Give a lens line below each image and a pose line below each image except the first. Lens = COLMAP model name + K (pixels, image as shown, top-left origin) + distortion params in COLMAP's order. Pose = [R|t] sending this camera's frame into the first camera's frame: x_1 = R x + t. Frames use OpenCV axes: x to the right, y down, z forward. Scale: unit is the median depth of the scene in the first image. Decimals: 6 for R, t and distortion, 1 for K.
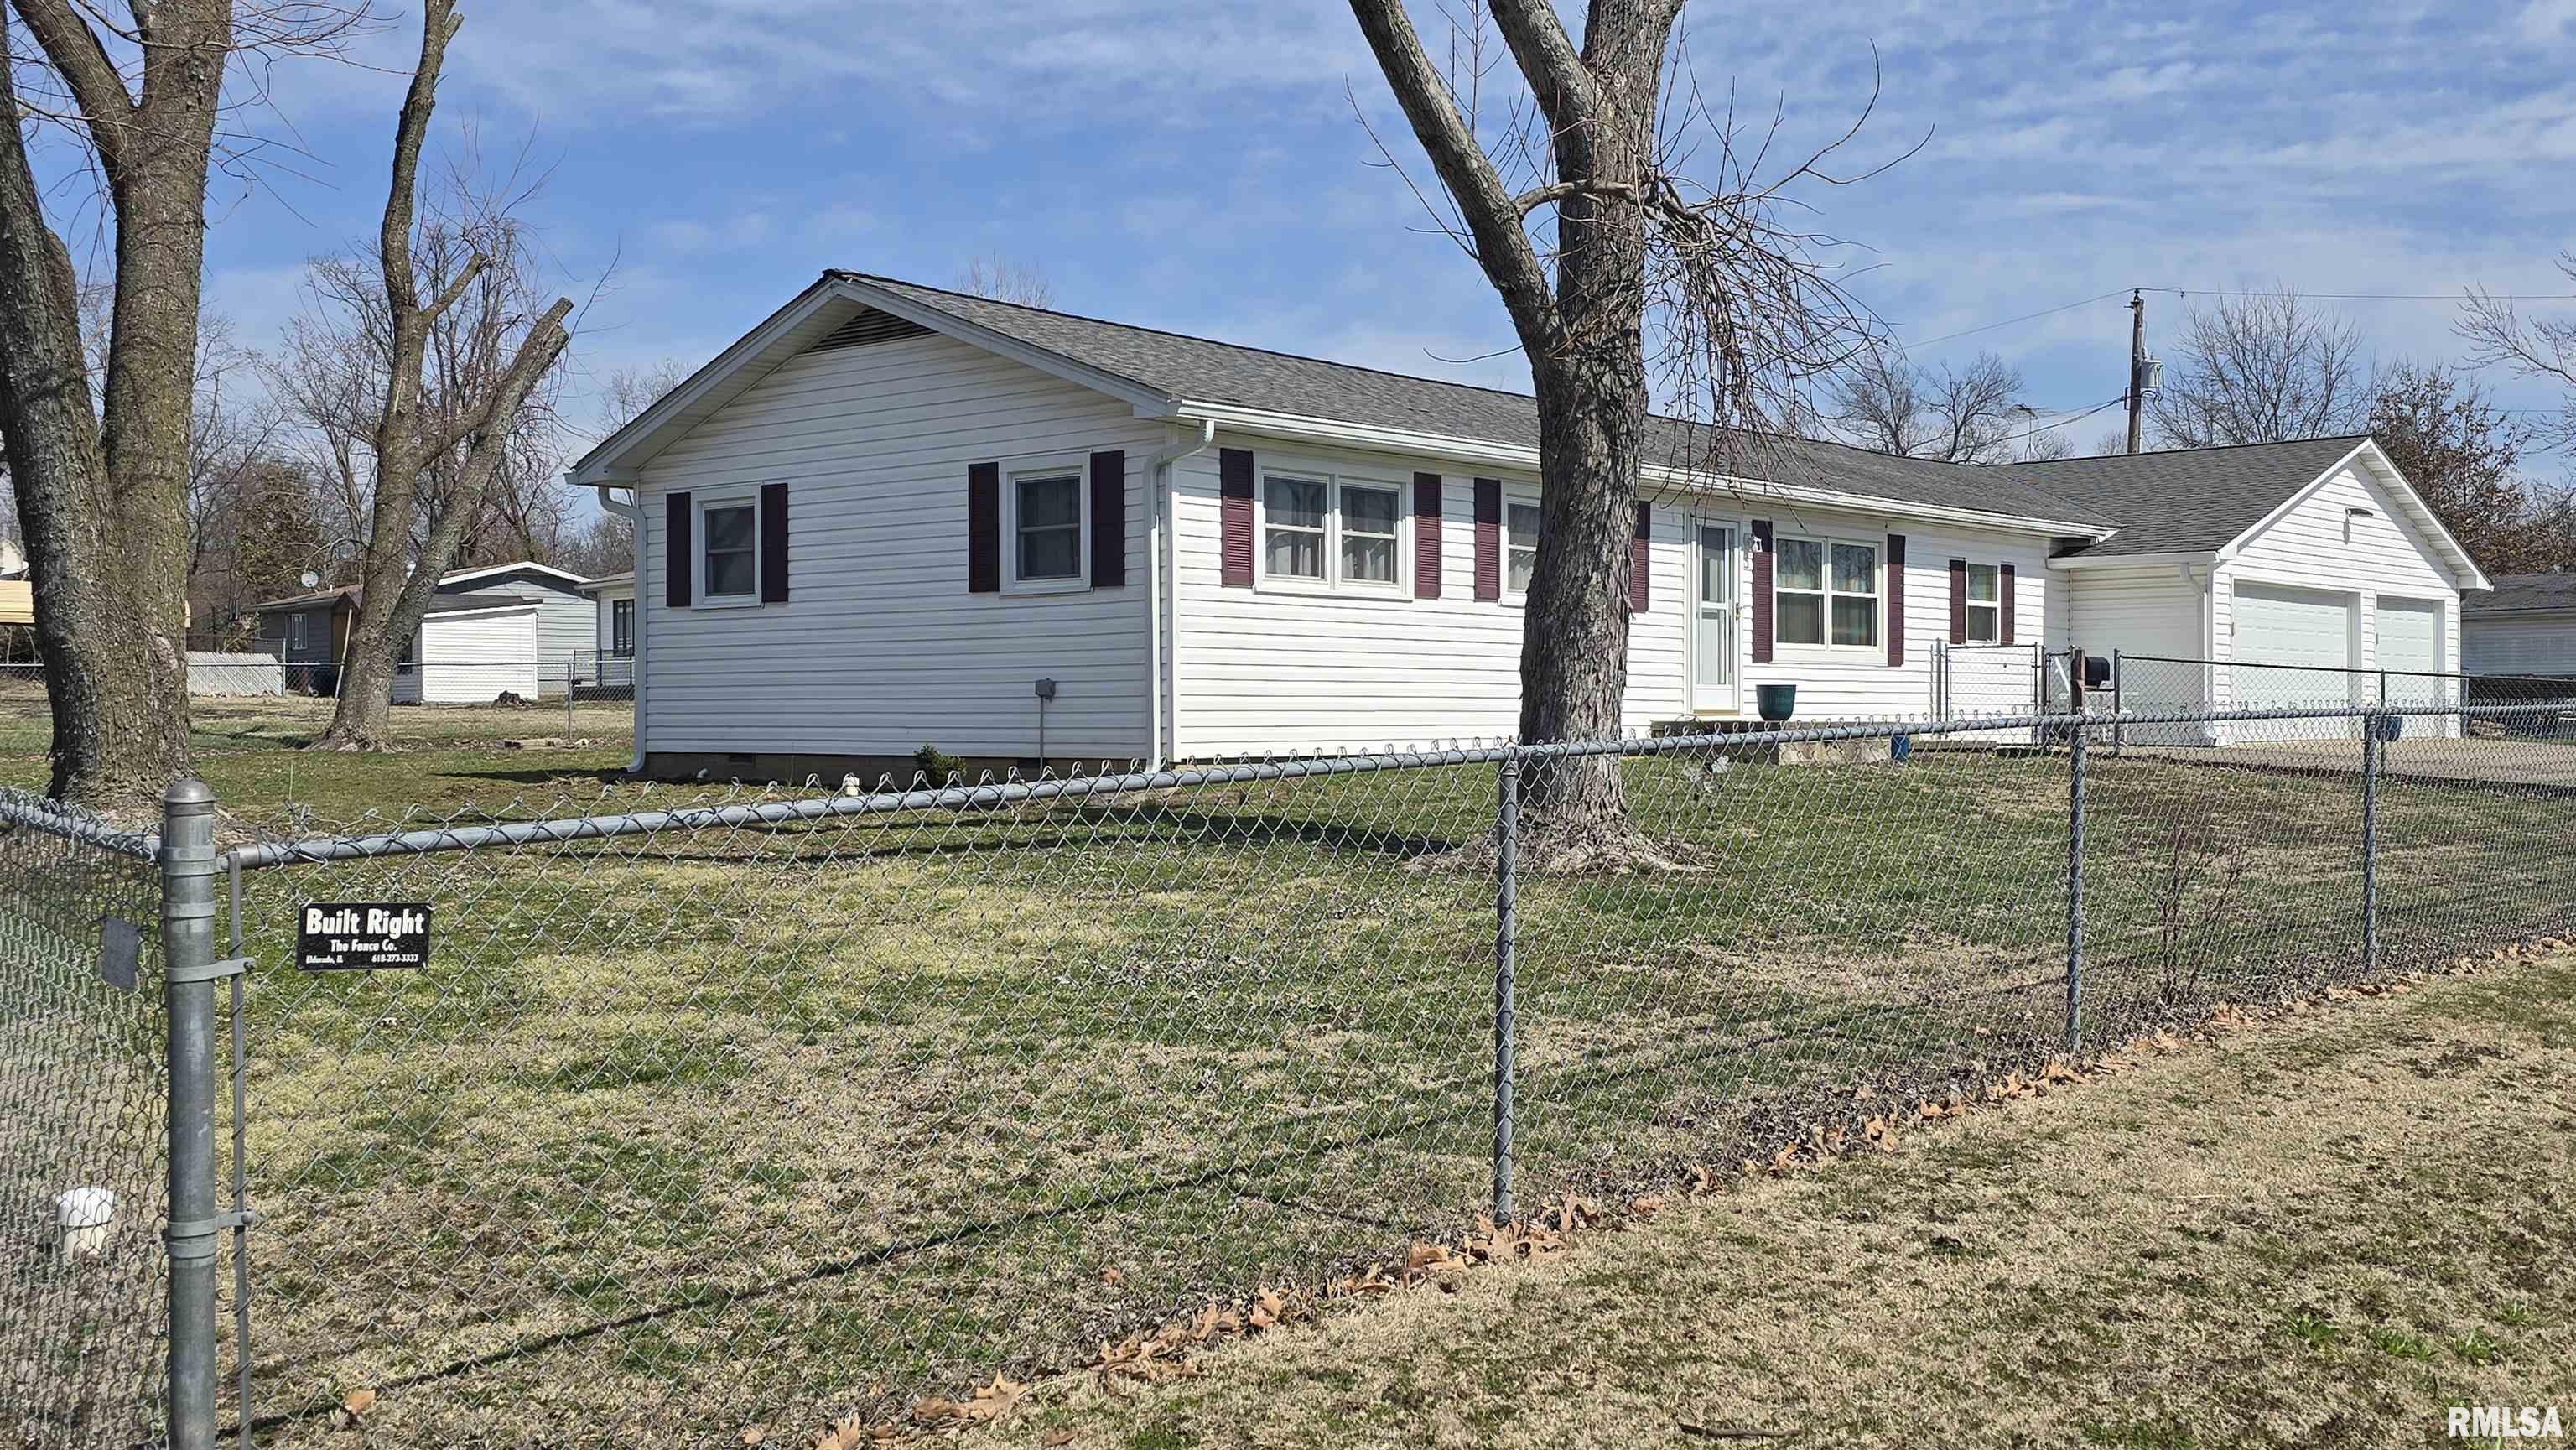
lens RADIAL K [[1747.1, 0, 1288.0], [0, 1747.1, 725.0], [0, 0, 1]] dist [0.003418, -0.000062]
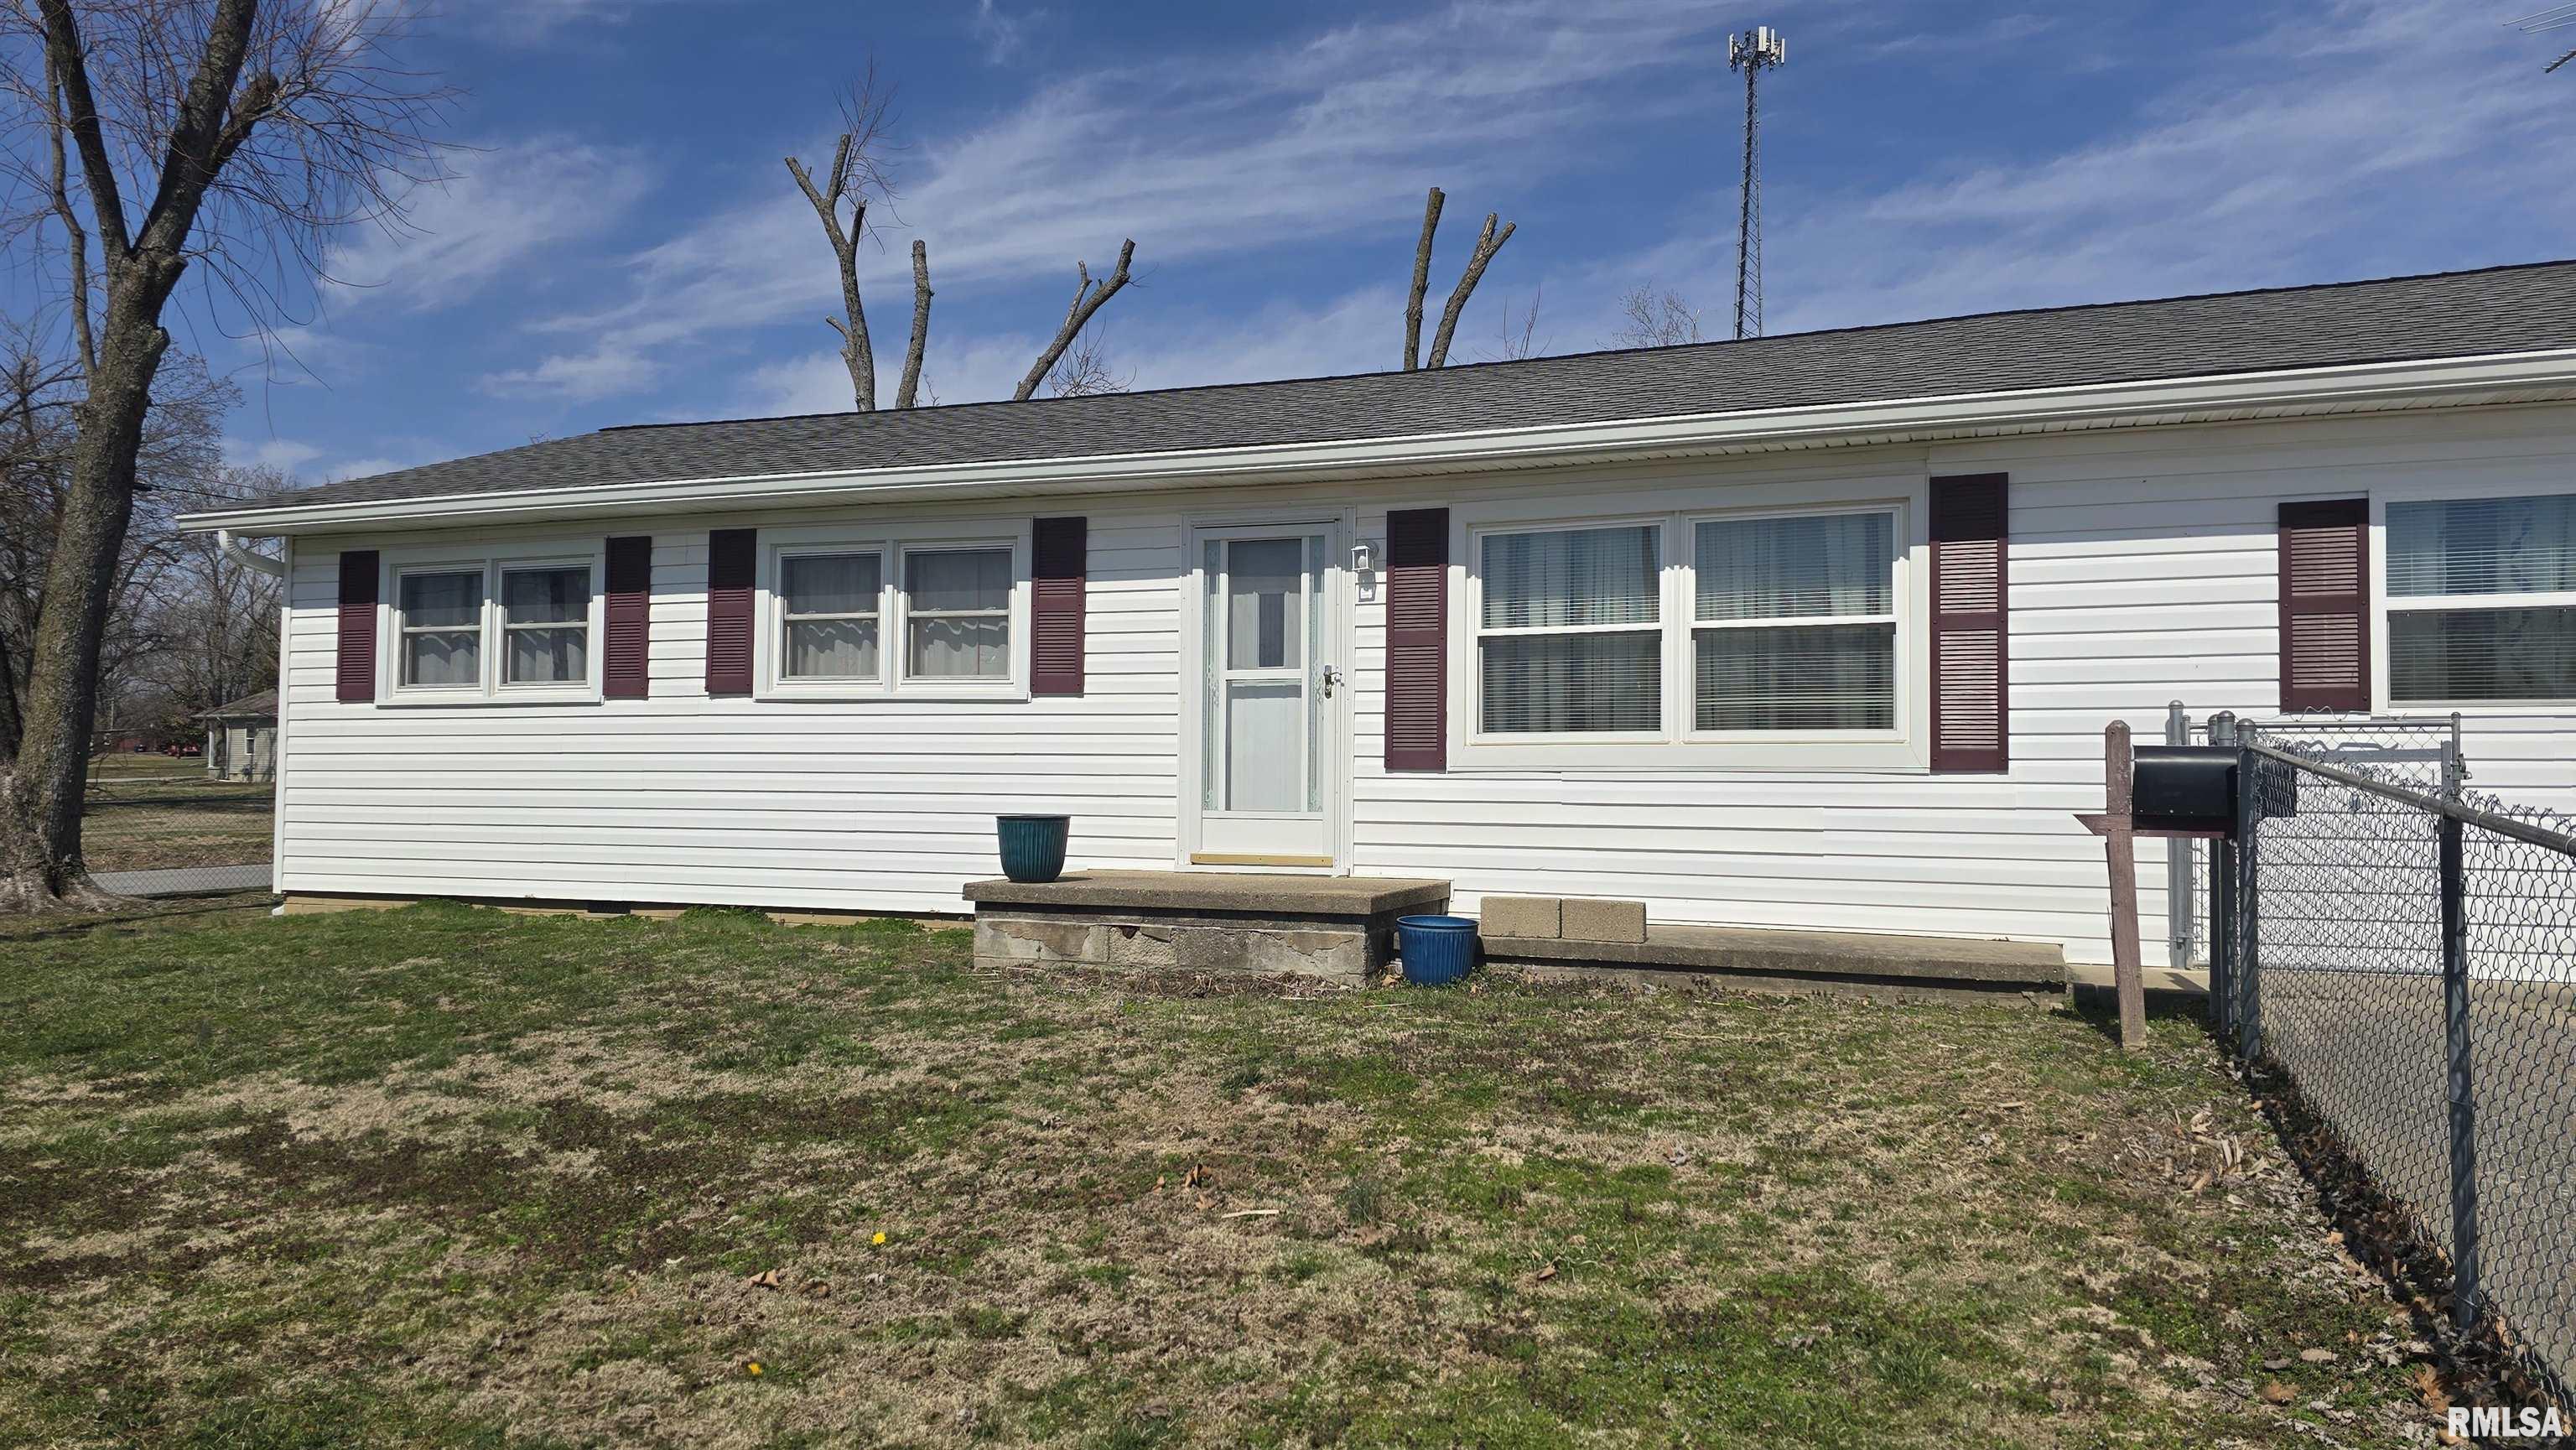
lens RADIAL K [[1798.1, 0, 1288.0], [0, 1798.1, 725.0], [0, 0, 1]] dist [0.001715, -0.000991]
pose [[0.491591, -0.044851, -0.869670, 0.876766], [-0.023993, 0.997596, -0.065011, -0.015871], [0.870495, 0.052825, 0.489333, 0.836594]]
